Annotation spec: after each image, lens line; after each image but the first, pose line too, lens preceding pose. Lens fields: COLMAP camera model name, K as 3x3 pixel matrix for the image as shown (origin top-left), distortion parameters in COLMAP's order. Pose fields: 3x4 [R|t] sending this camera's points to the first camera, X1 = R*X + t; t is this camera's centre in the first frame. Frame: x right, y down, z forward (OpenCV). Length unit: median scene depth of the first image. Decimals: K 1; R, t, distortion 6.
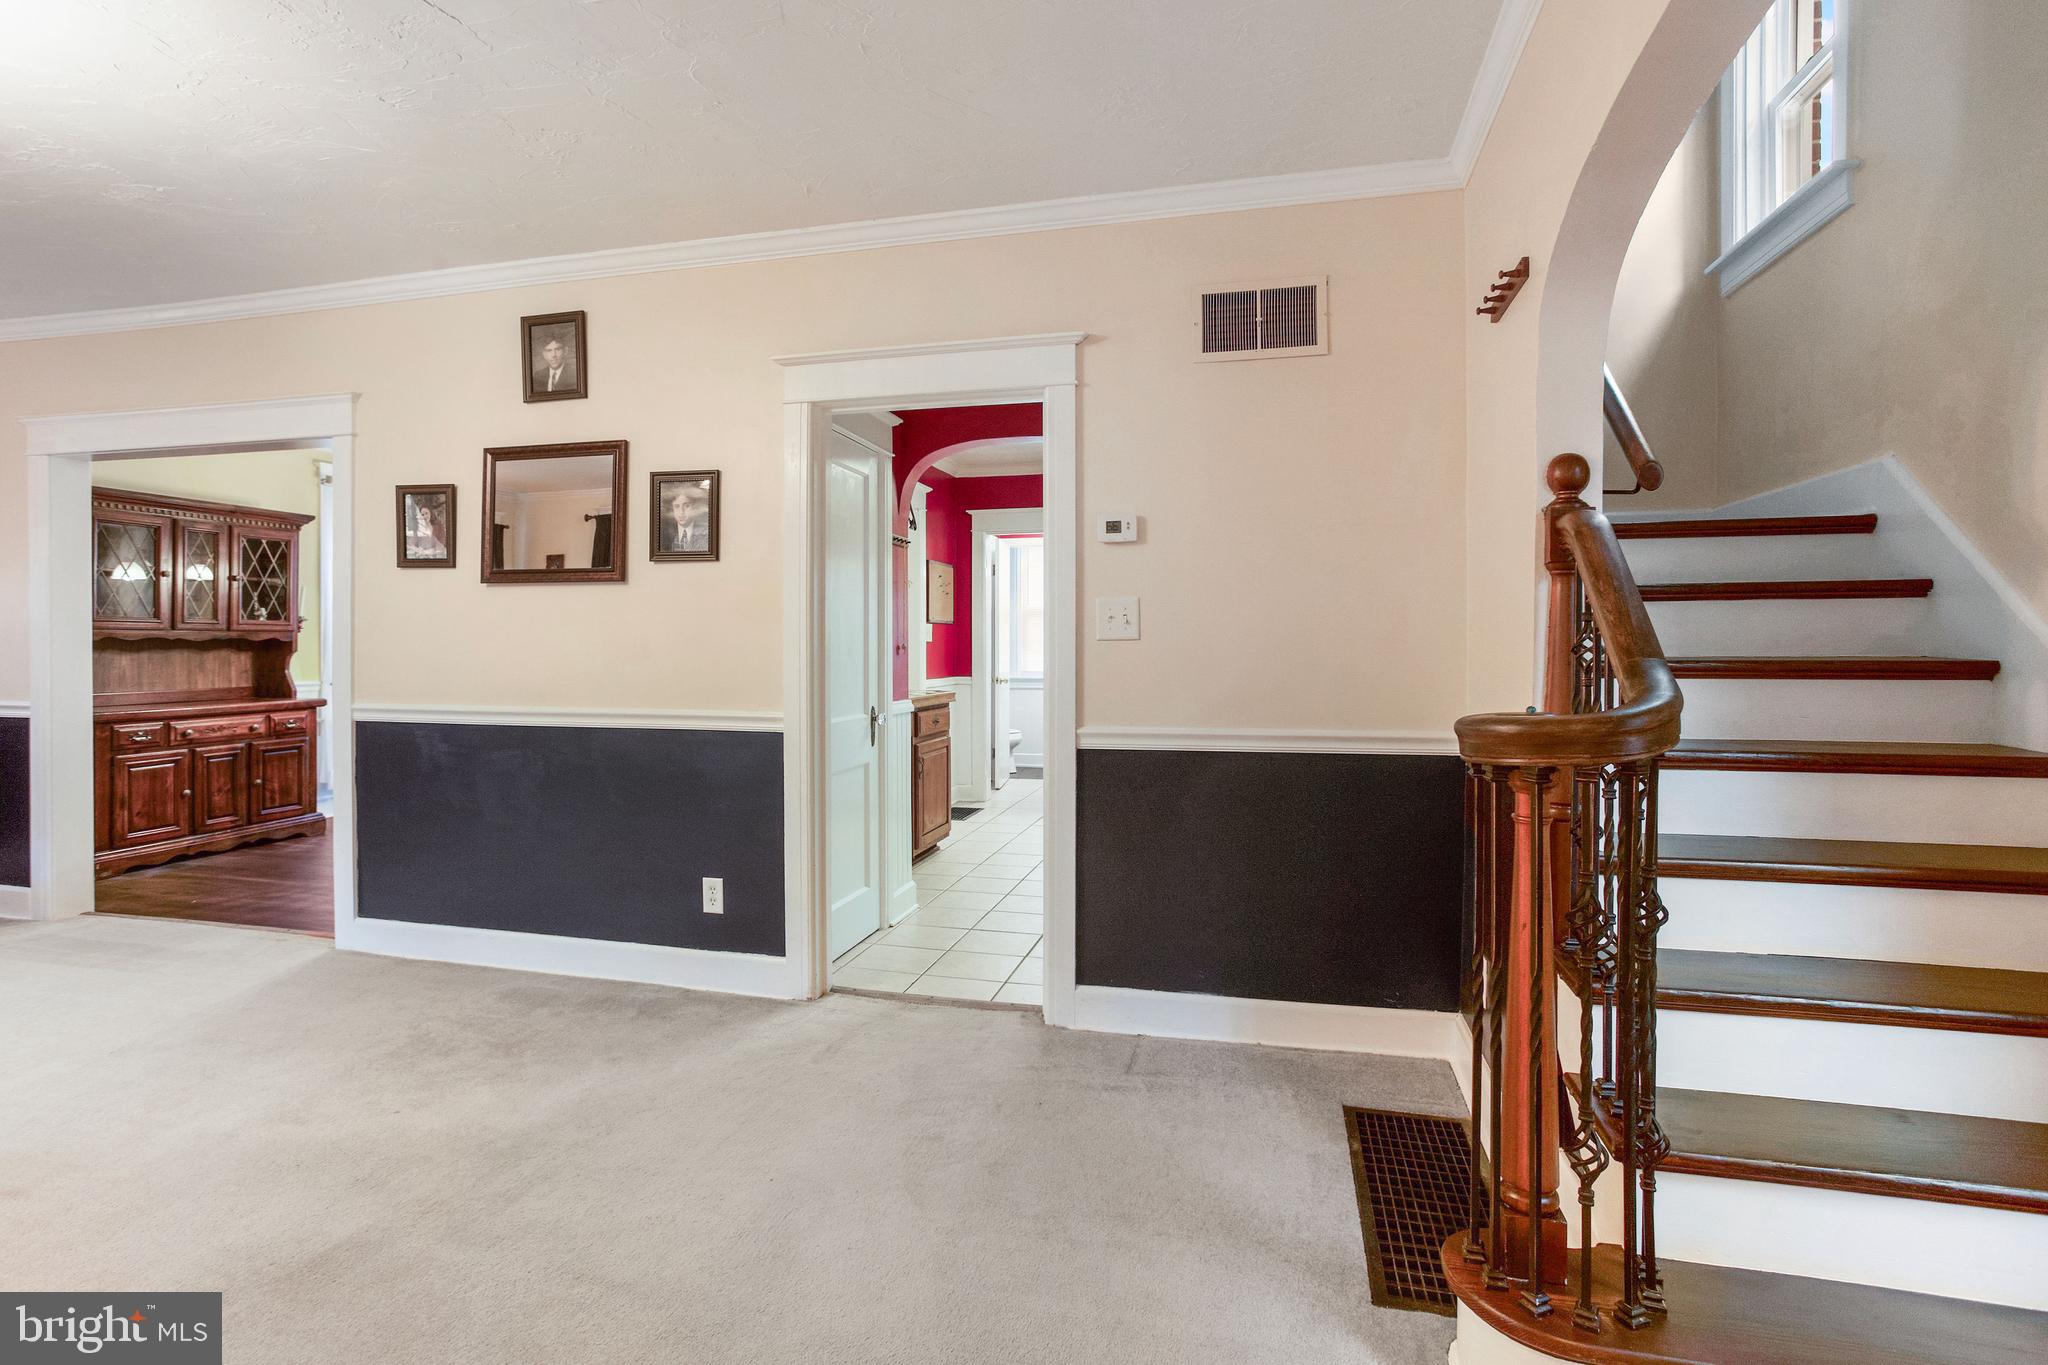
lens RADIAL K [[1023.4, 0, 1018.8], [0, 1023.4, 663.0], [0, 0, 1]] dist [-0.048398, 0.033151]
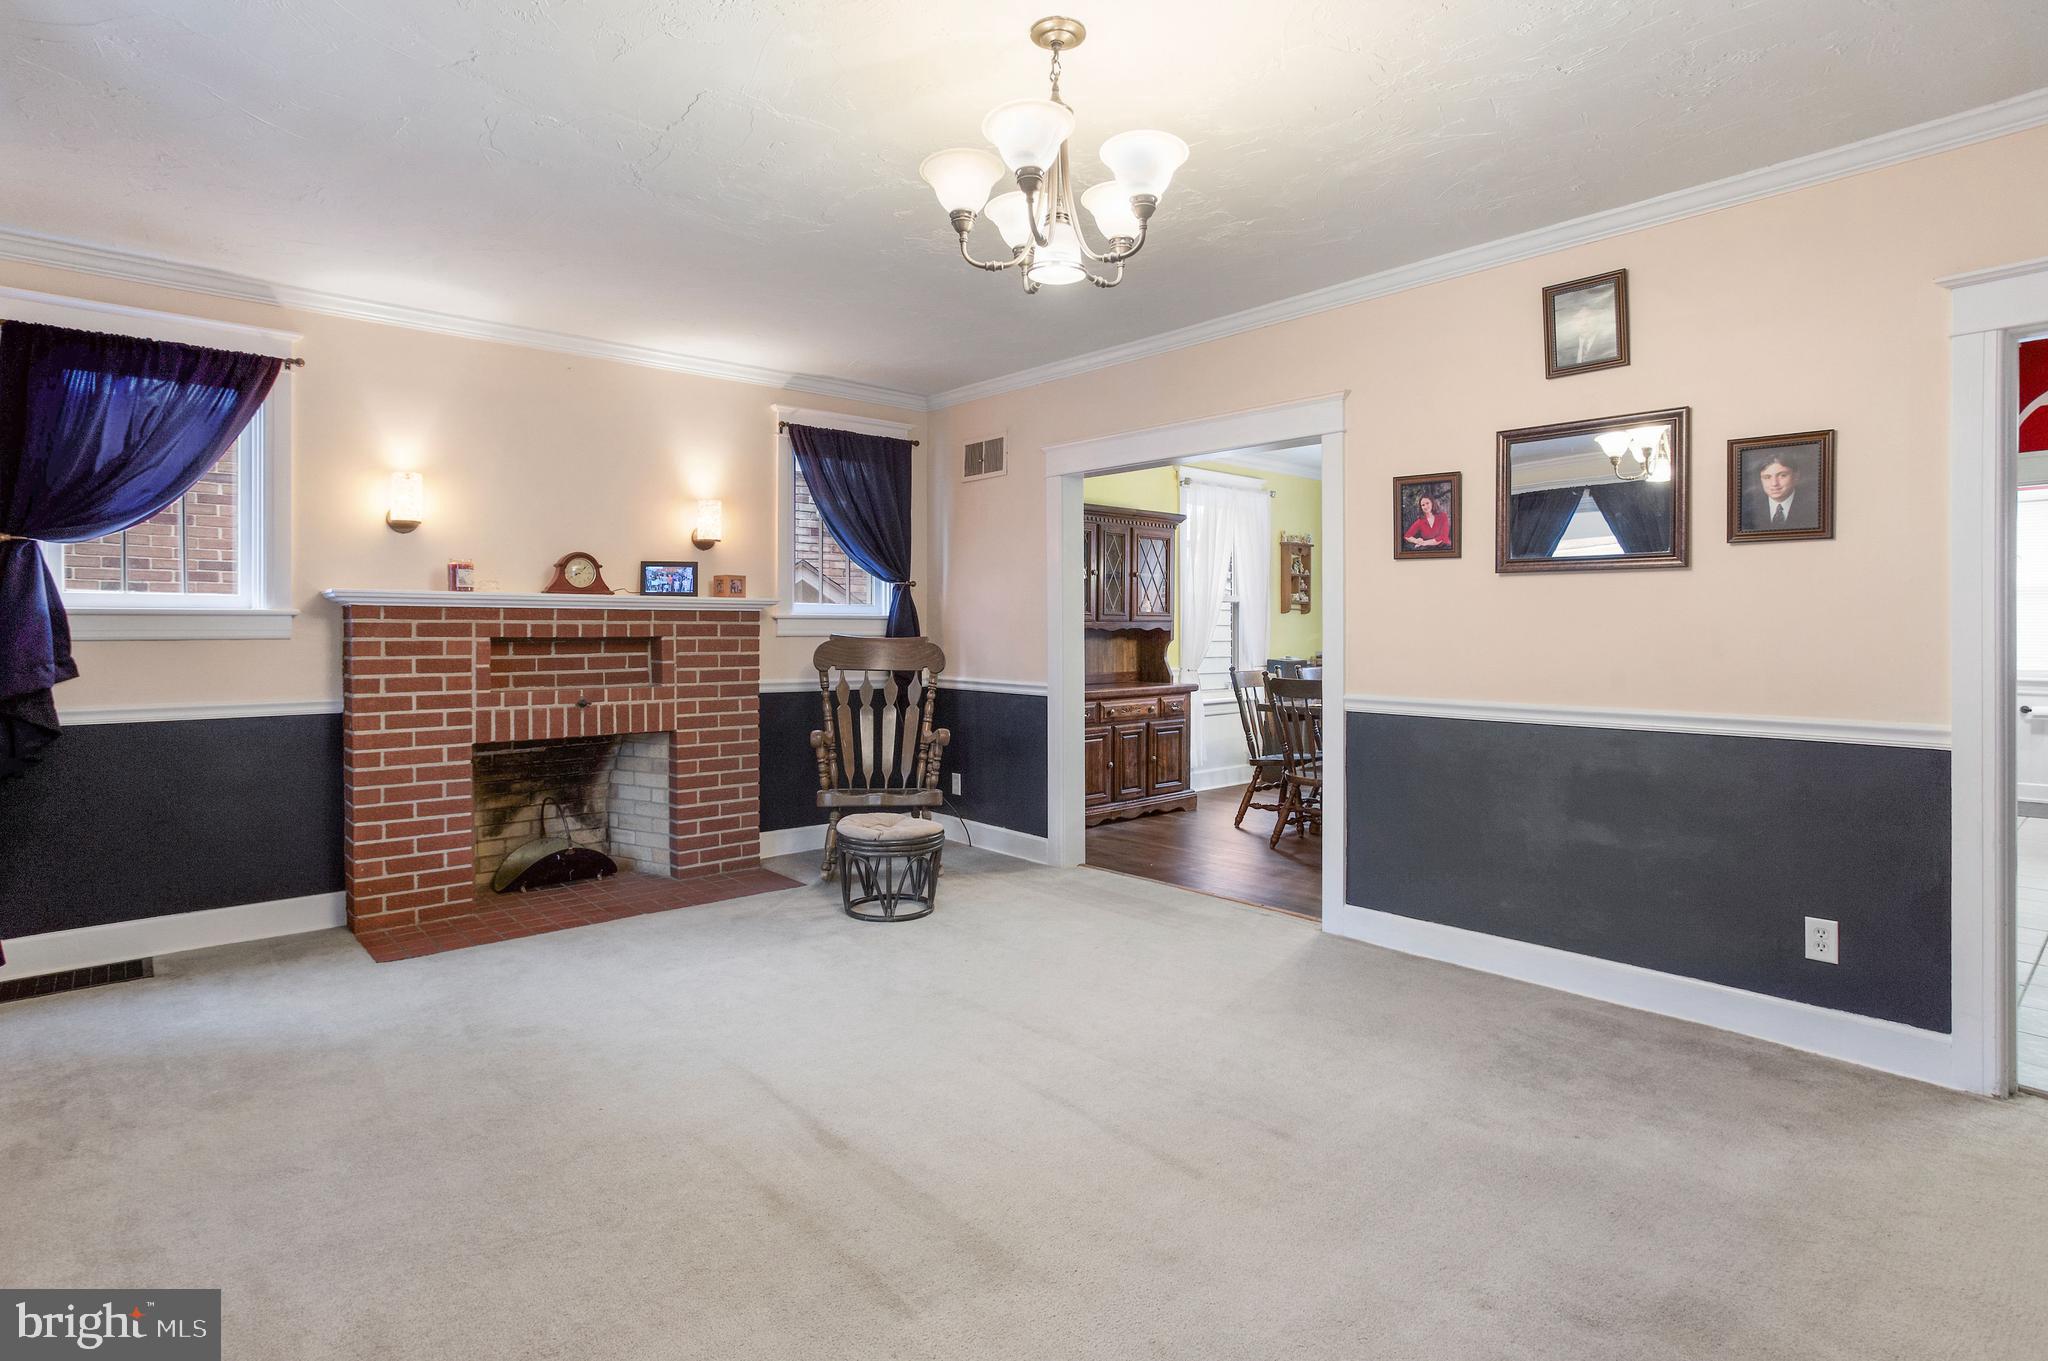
lens RADIAL K [[1061.0, 0, 1020.7], [0, 1061.0, 641.9], [0, 0, 1]] dist [-0.055675, 0.032865]
pose [[0.826197, 0.005607, -0.563354, -0.270213], [-0.009375, 0.999949, -0.003796, -0.004731], [0.563304, 0.008418, 0.826207, -0.054814]]
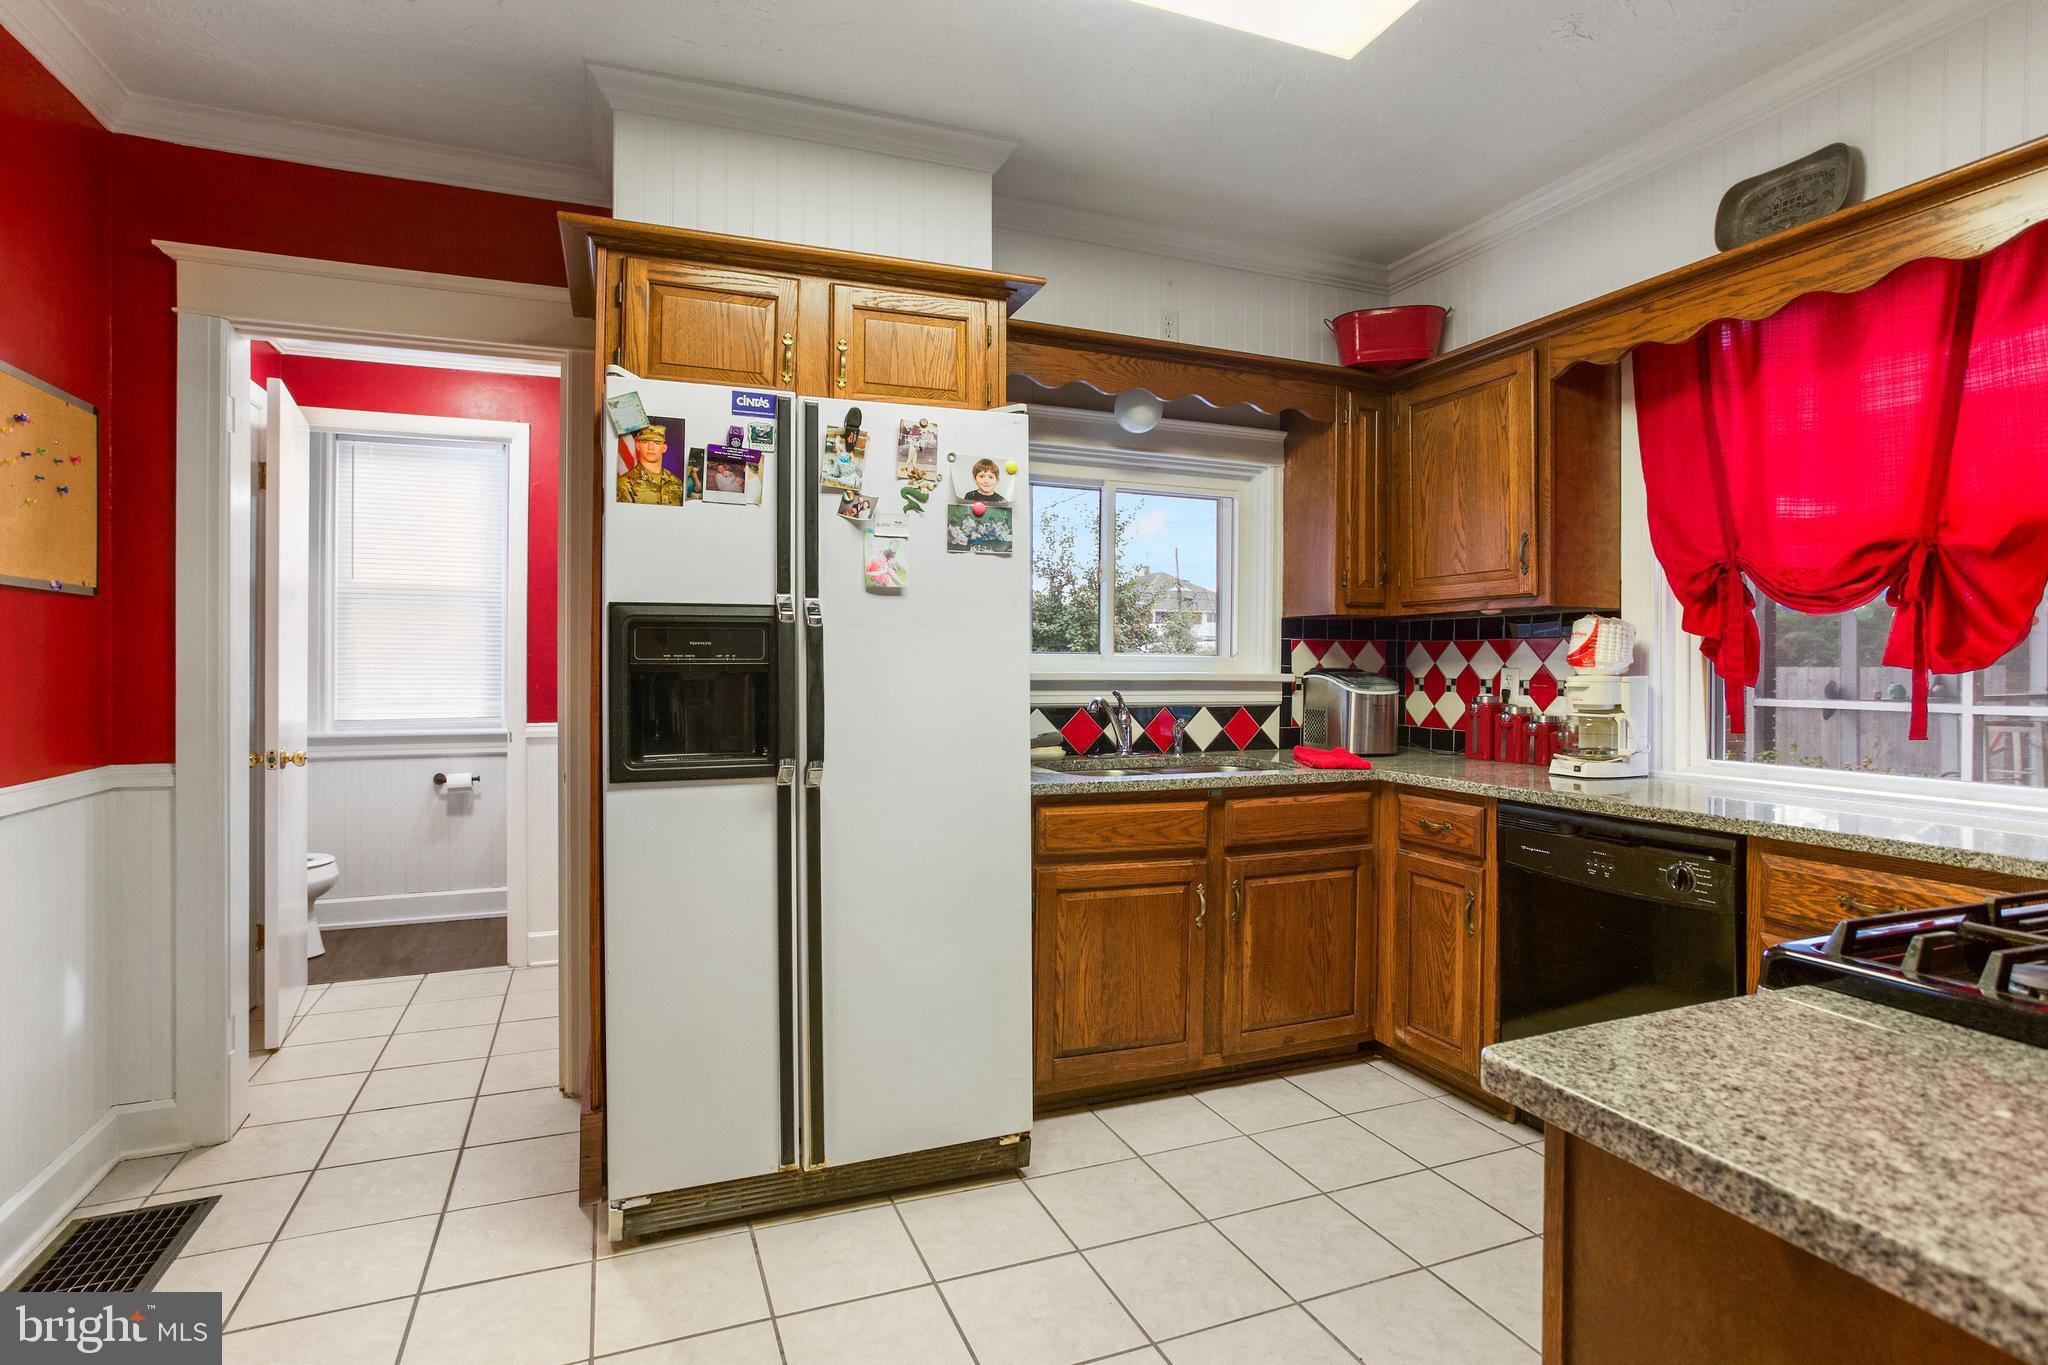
lens RADIAL K [[1023.4, 0, 1018.8], [0, 1023.4, 663.0], [0, 0, 1]] dist [-0.048398, 0.033151]
pose [[0.815452, 0.001952, 0.578822, -0.020015], [0.006928, 0.999890, -0.013132, -0.019480], [-0.578784, 0.014719, 0.815348, 0.959415]]
